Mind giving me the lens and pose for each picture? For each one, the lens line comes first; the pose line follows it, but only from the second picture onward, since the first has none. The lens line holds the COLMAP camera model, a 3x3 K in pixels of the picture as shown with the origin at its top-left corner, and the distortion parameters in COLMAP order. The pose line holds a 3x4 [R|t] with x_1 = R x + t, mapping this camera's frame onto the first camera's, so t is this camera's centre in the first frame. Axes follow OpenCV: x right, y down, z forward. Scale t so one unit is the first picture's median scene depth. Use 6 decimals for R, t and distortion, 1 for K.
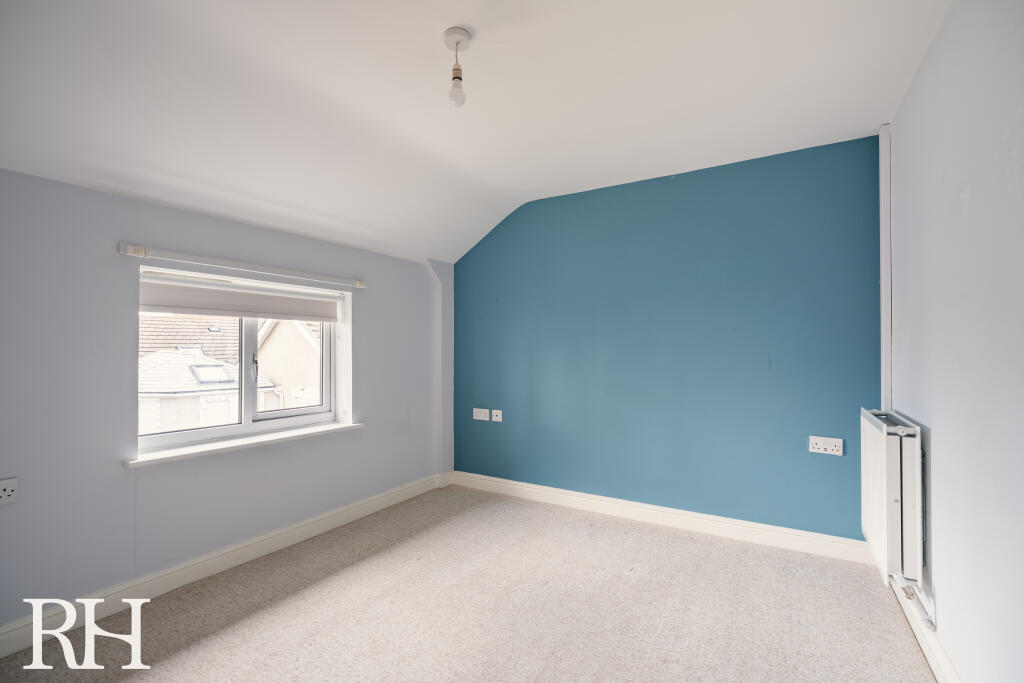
lens RADIAL K [[478.9, 0, 510.5], [0, 478.9, 340.8], [0, 0, 1]] dist [0.000273, 0.000321]
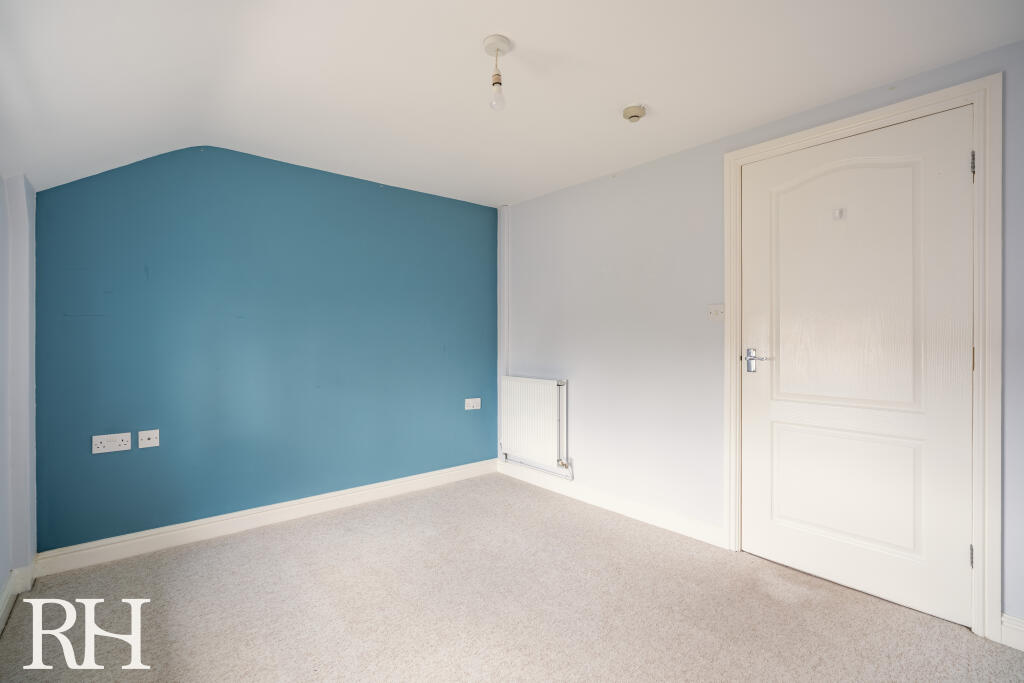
lens RADIAL K [[478.9, 0, 510.5], [0, 478.9, 340.8], [0, 0, 1]] dist [0.000273, 0.000321]
pose [[0.297356, -0.003892, 0.954759, -0.623208], [-0.014860, 0.999852, 0.008704, 0.004635], [-0.954651, -0.016776, 0.297254, 0.371525]]
